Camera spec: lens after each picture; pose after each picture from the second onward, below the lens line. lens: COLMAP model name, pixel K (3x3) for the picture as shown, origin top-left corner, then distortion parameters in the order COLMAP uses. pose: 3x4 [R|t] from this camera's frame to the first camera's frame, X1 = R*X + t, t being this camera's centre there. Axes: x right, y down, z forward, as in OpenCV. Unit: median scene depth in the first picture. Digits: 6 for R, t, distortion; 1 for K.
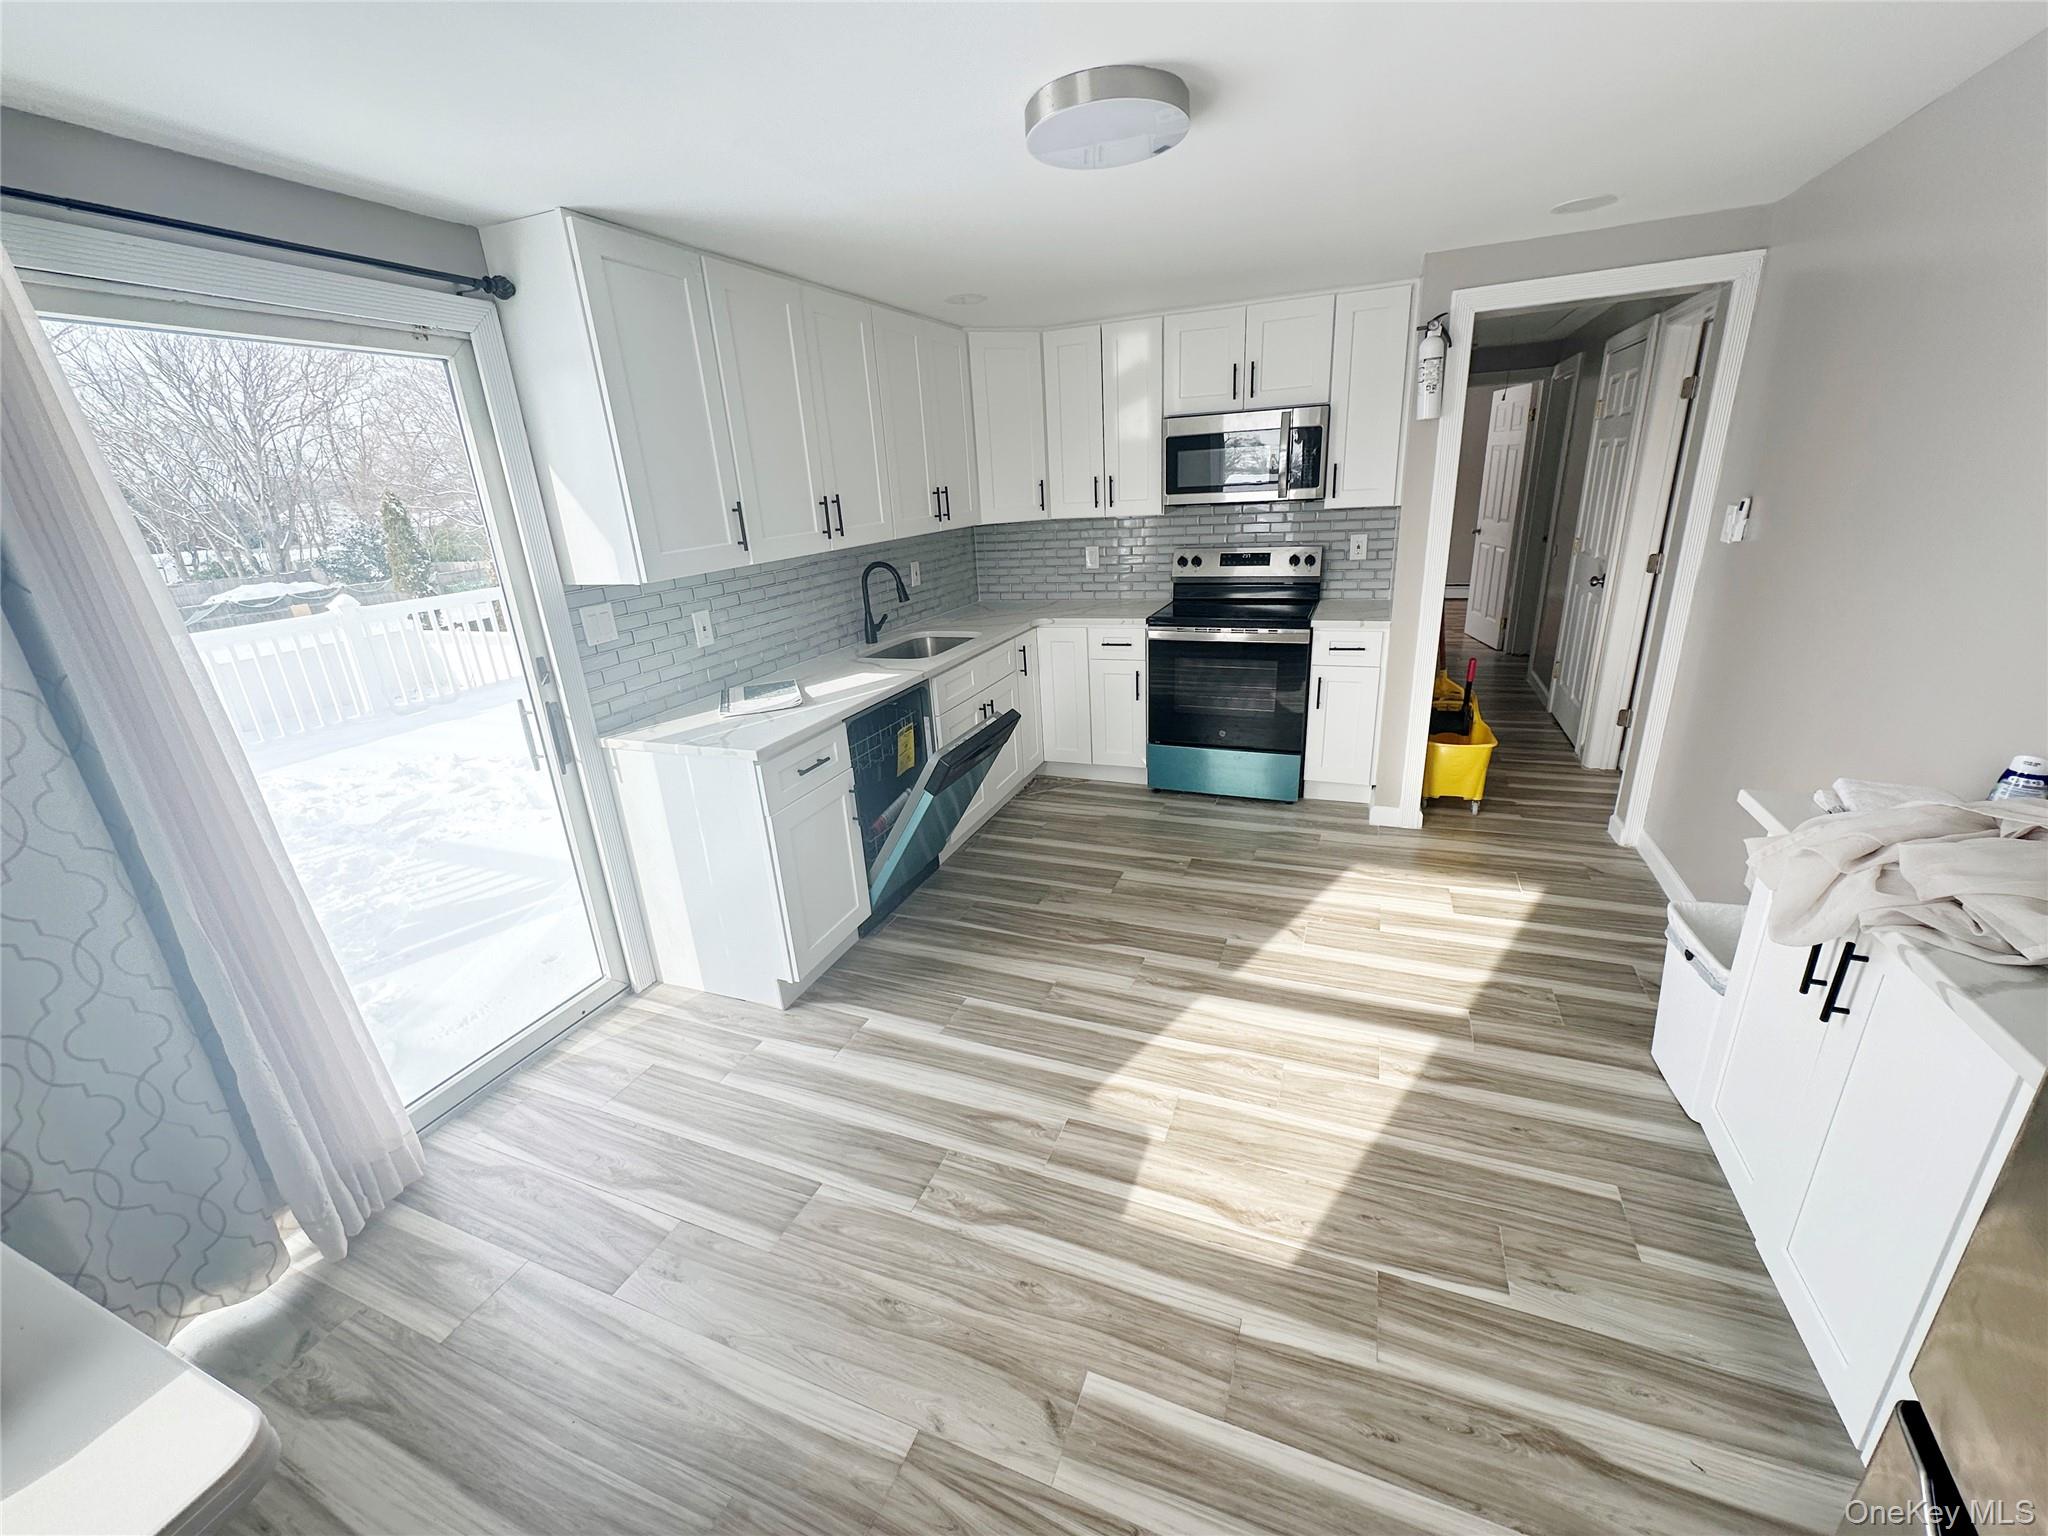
lens RADIAL K [[814.1, 0, 1029.5], [0, 814.1, 765.0], [0, 0, 1]] dist [-0.005487, 0.001201]
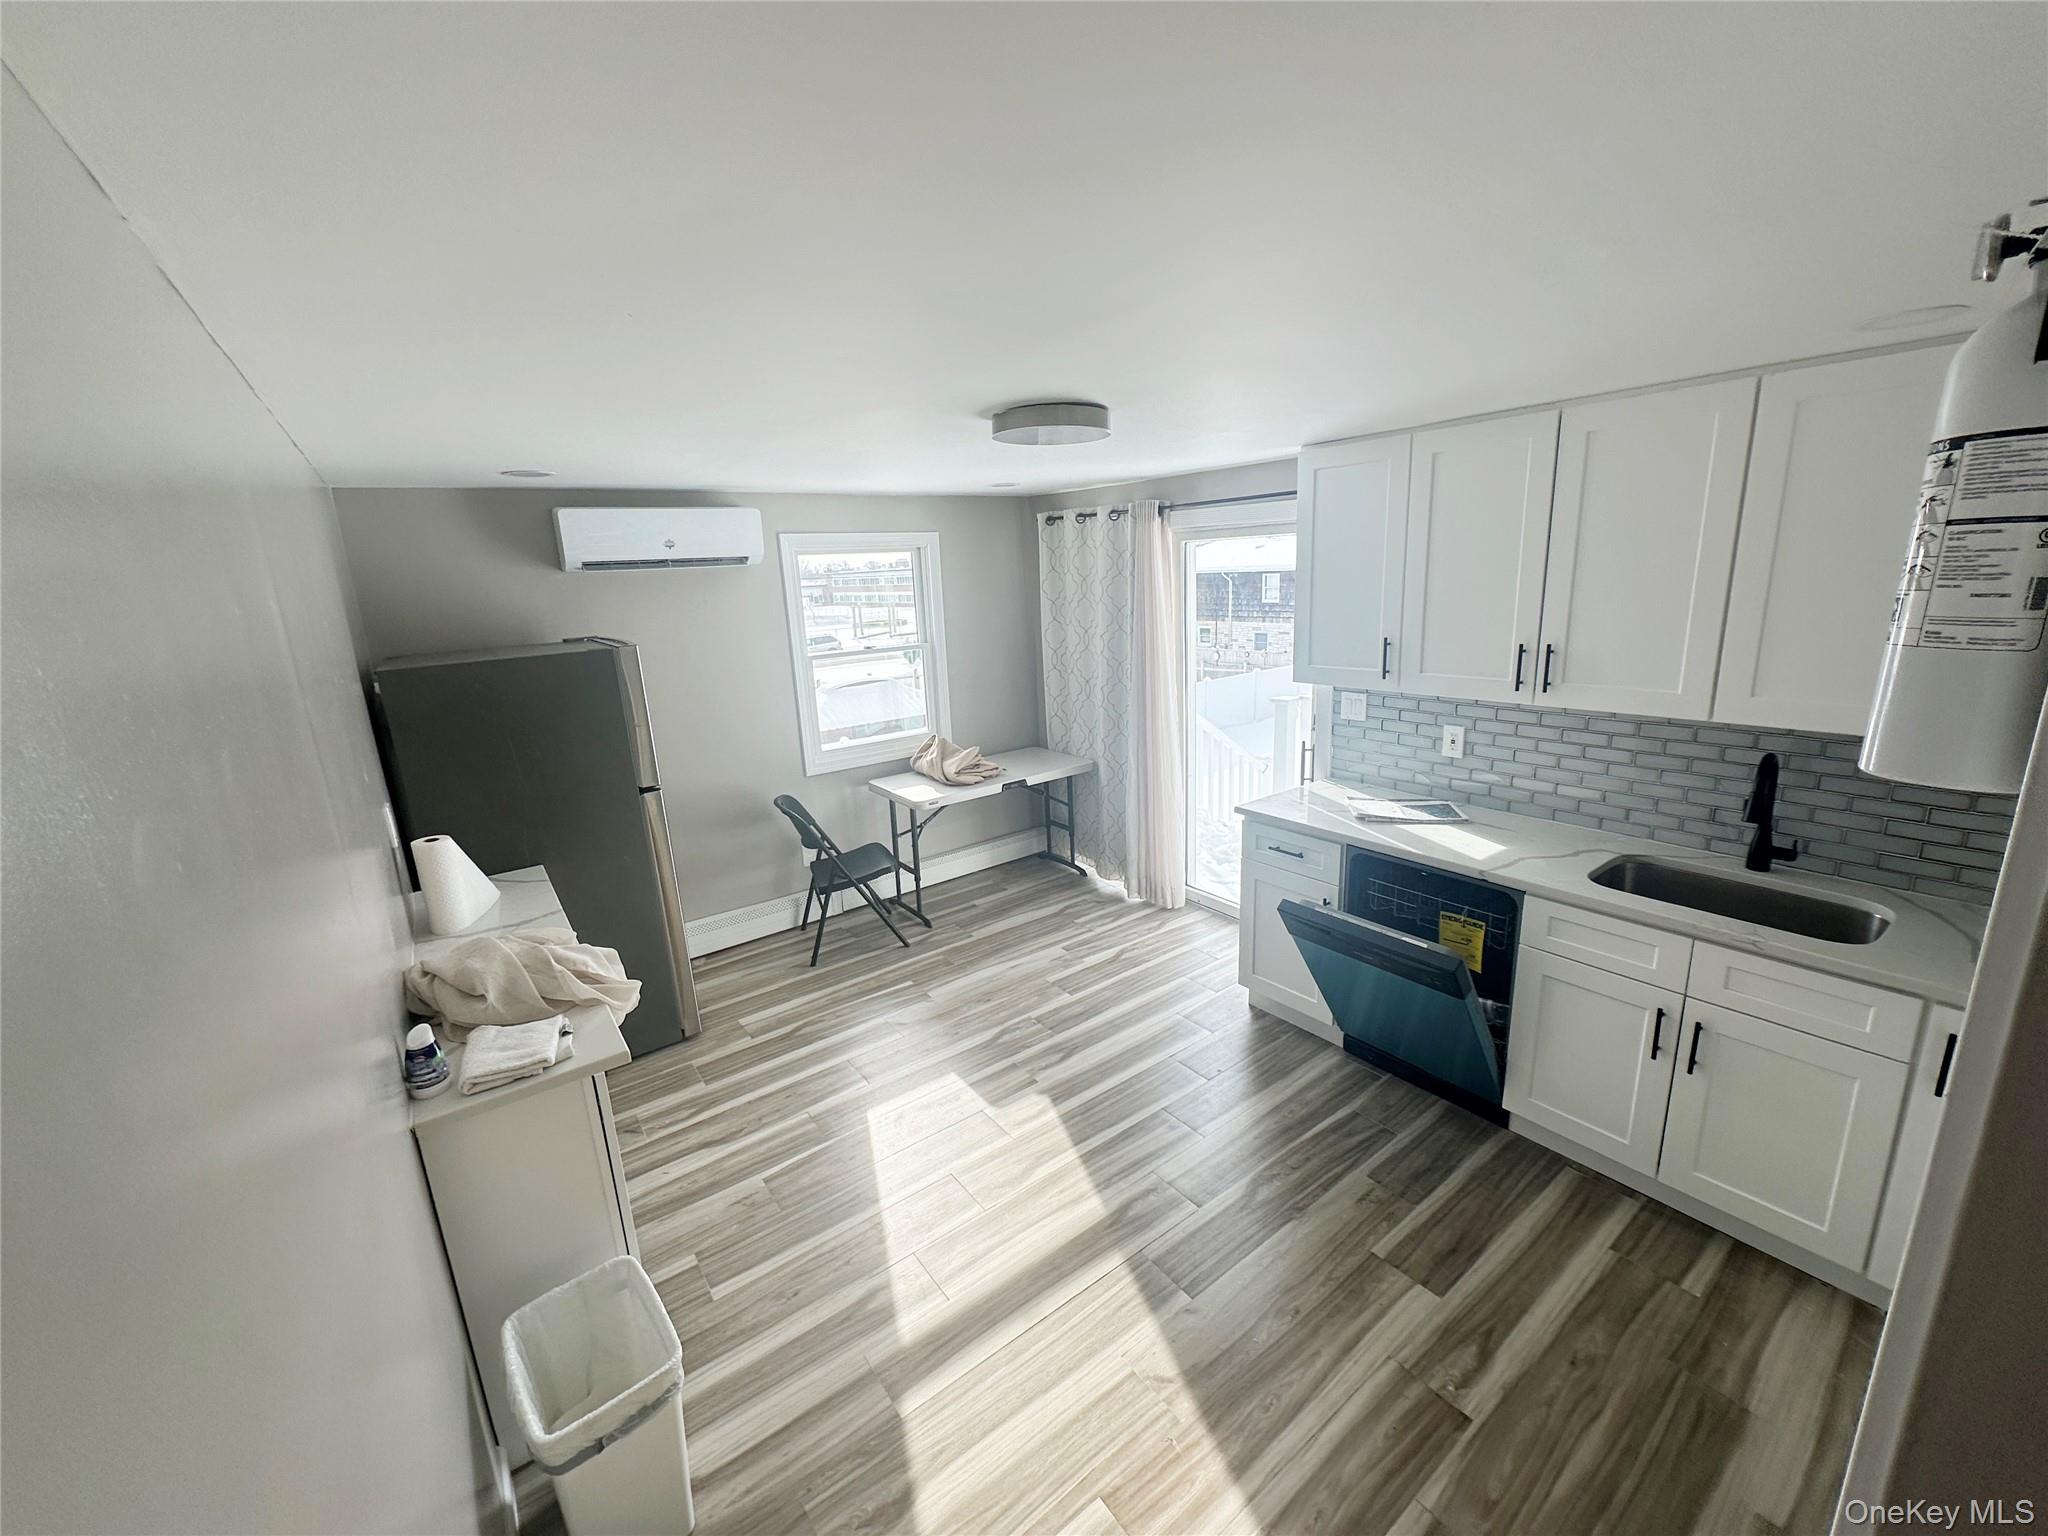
lens RADIAL K [[814.1, 0, 1029.5], [0, 814.1, 765.0], [0, 0, 1]] dist [-0.005487, 0.001201]
pose [[-0.513091, 0.280391, -0.811245, 0.963174], [-0.216829, 0.872144, 0.438578, -0.613880], [0.830496, 0.400932, -0.386692, 1.197443]]
